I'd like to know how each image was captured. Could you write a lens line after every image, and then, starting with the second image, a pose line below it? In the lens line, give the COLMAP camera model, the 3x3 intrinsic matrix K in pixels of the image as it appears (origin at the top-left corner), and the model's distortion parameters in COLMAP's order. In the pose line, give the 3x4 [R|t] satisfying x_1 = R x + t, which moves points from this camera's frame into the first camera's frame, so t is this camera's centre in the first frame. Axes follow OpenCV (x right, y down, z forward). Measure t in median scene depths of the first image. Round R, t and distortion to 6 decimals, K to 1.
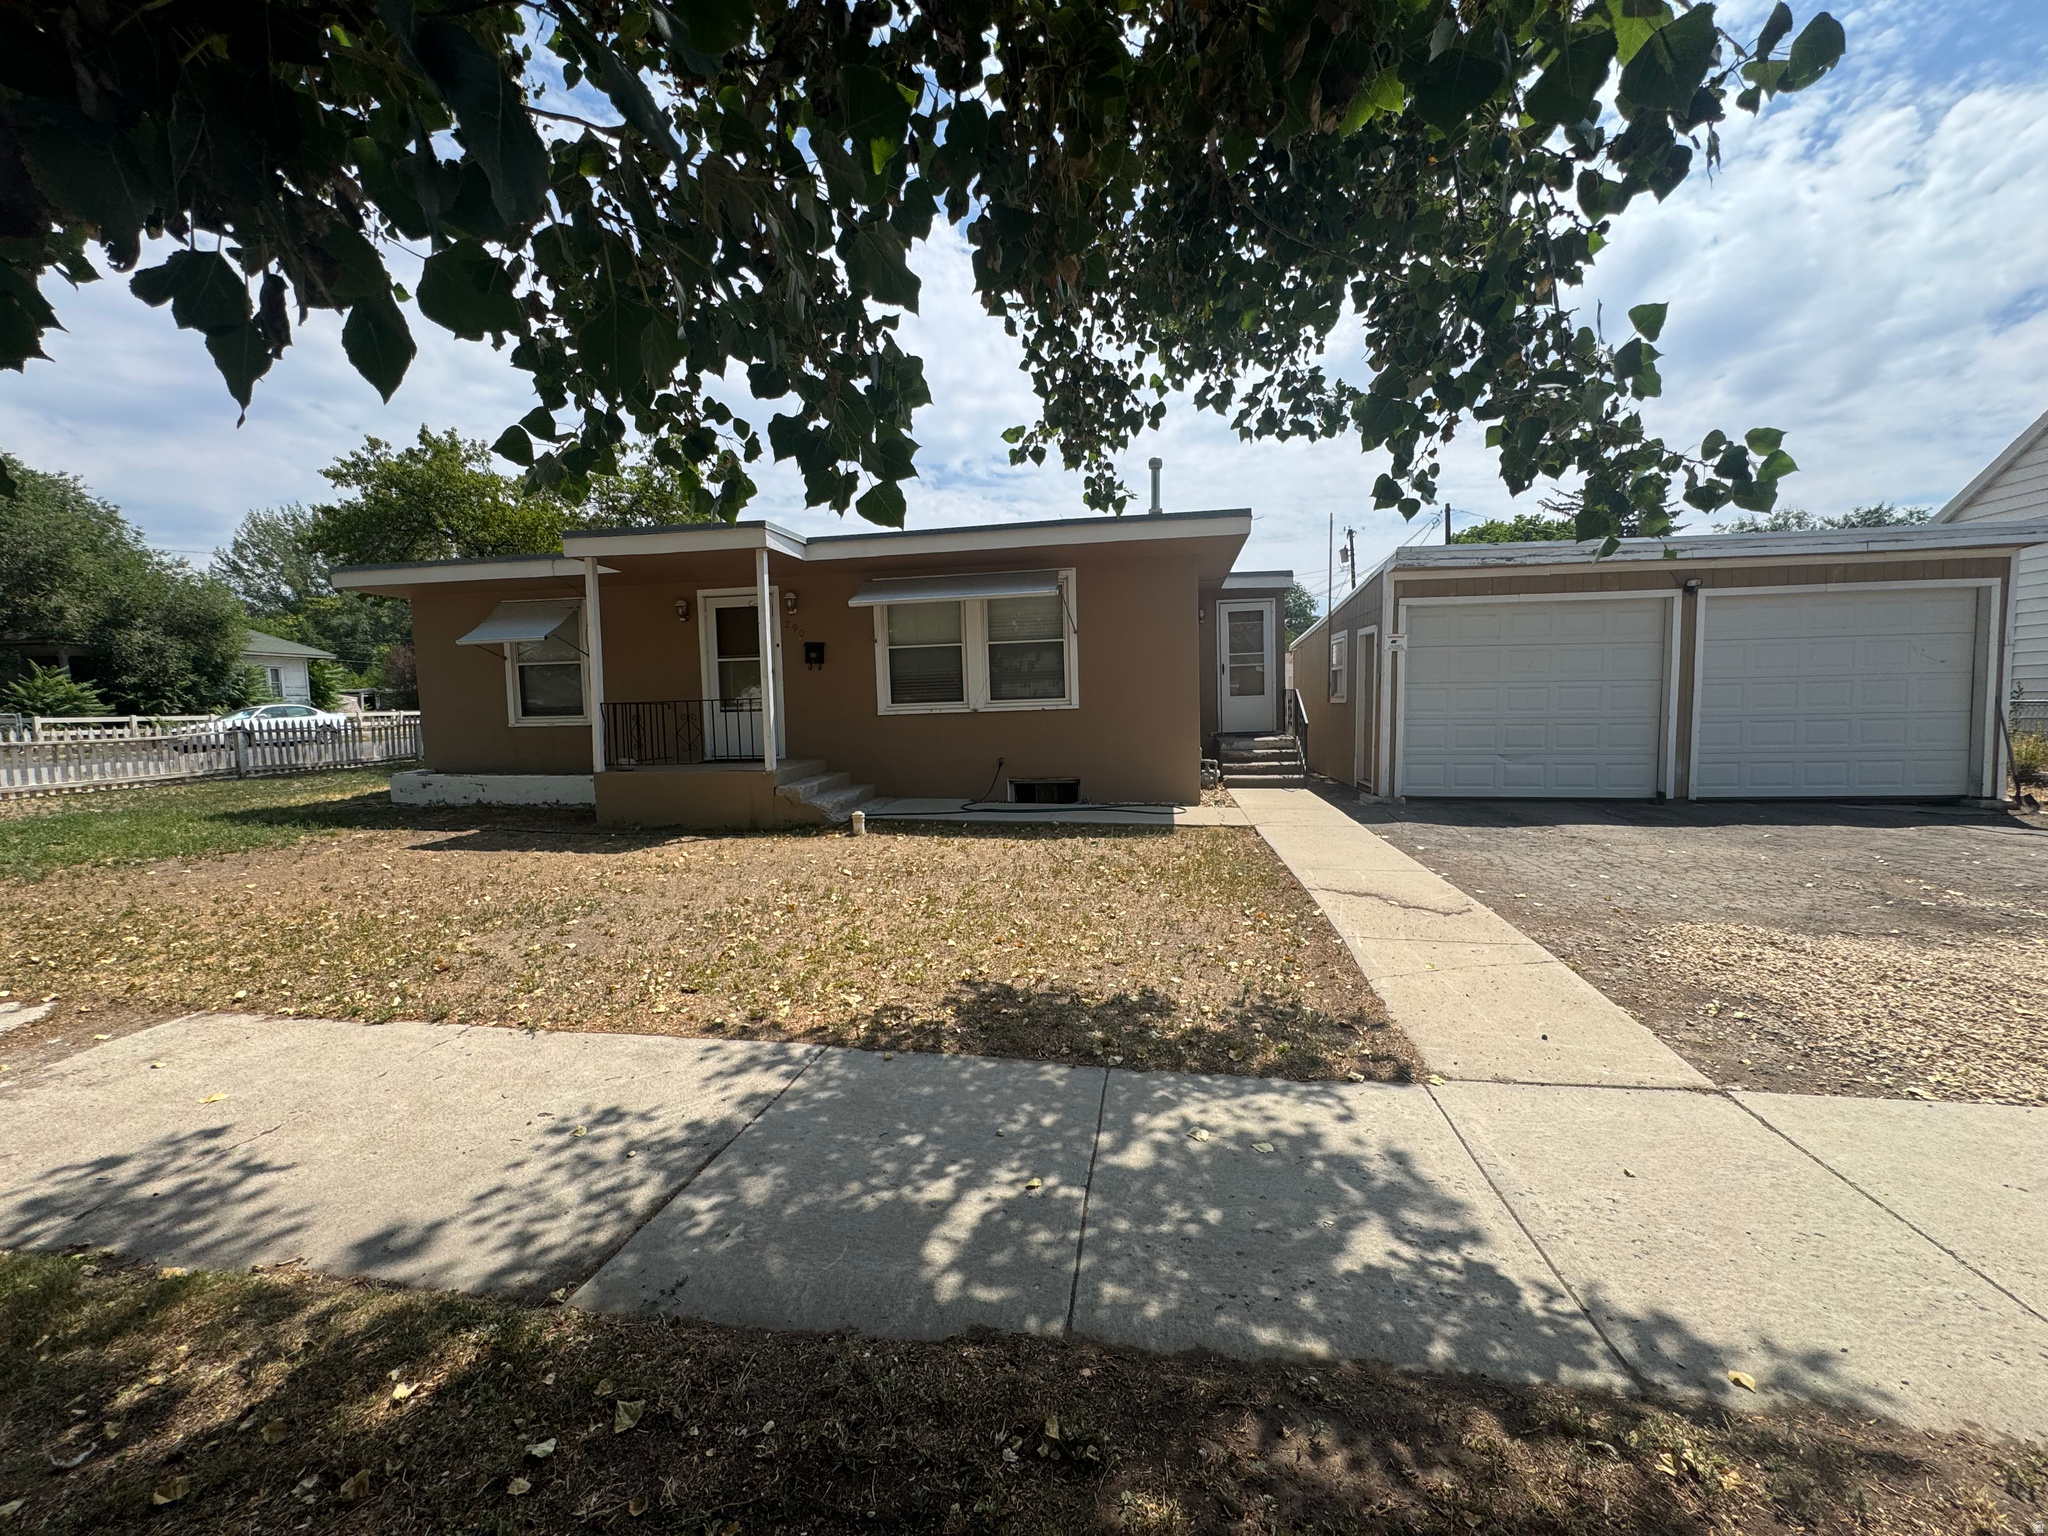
lens RADIAL K [[817.7, 0, 1022.5], [0, 817.7, 767.2], [0, 0, 1]] dist [-0.003960, 0.000777]
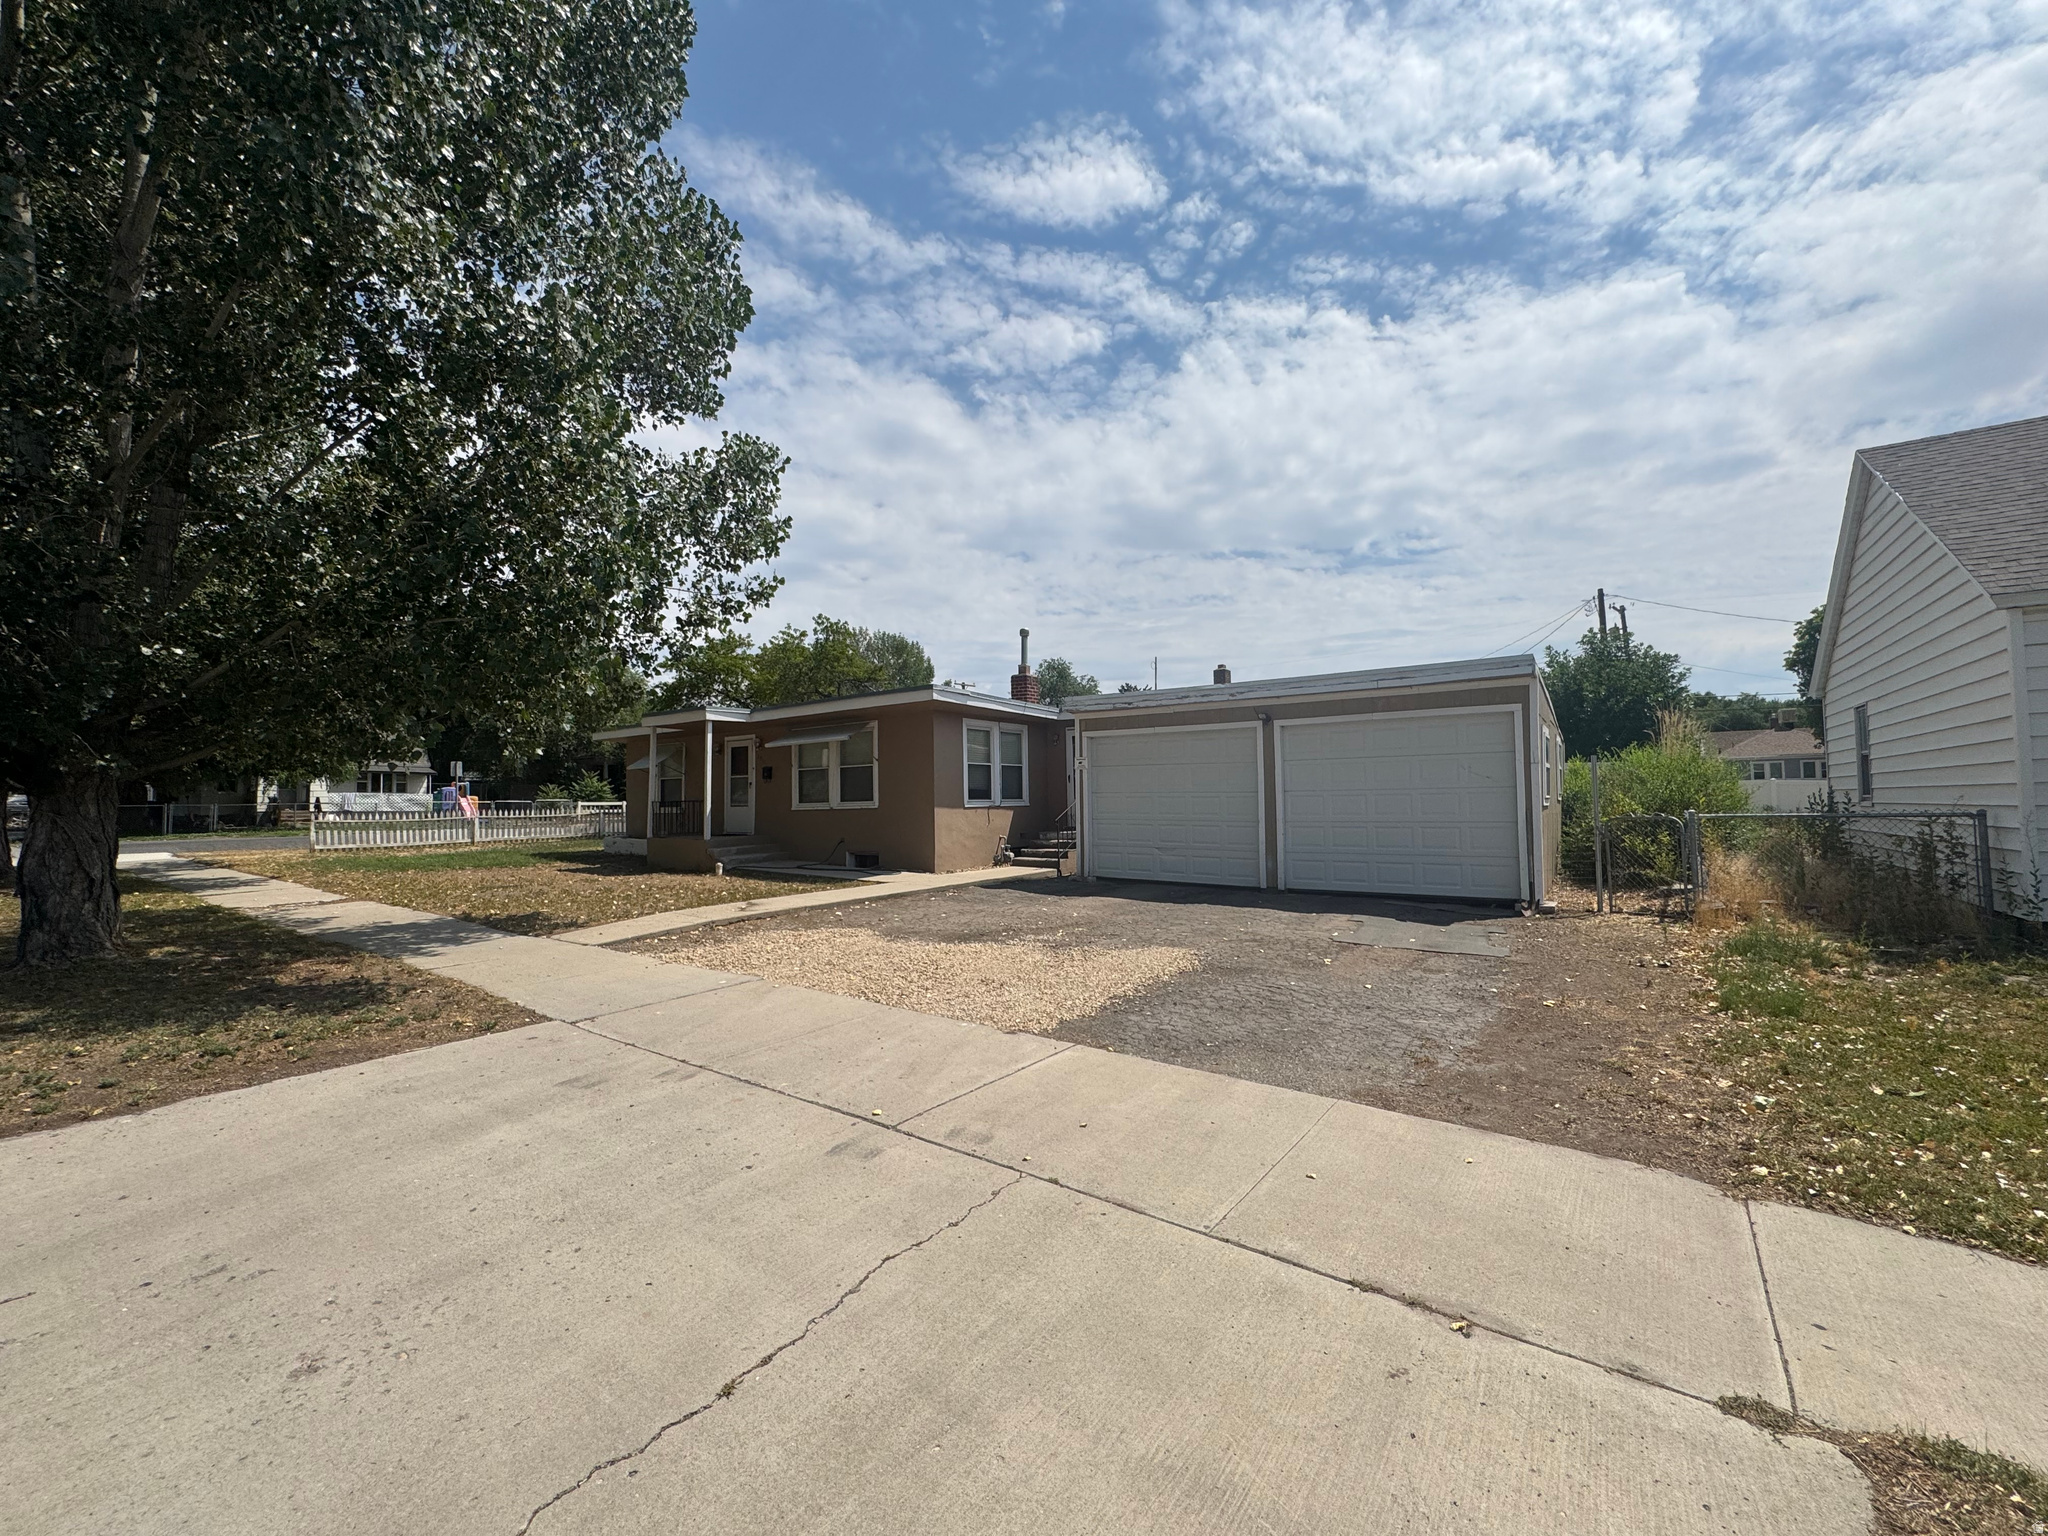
lens RADIAL K [[817.7, 0, 1033.8], [0, 817.7, 771.7], [0, 0, 1]] dist [-0.003960, 0.000777]
pose [[0.890568, -0.005783, -0.454814, 1.027380], [-0.041529, 0.994709, -0.093966, -0.005351], [0.452950, 0.102571, 0.885616, -0.262491]]
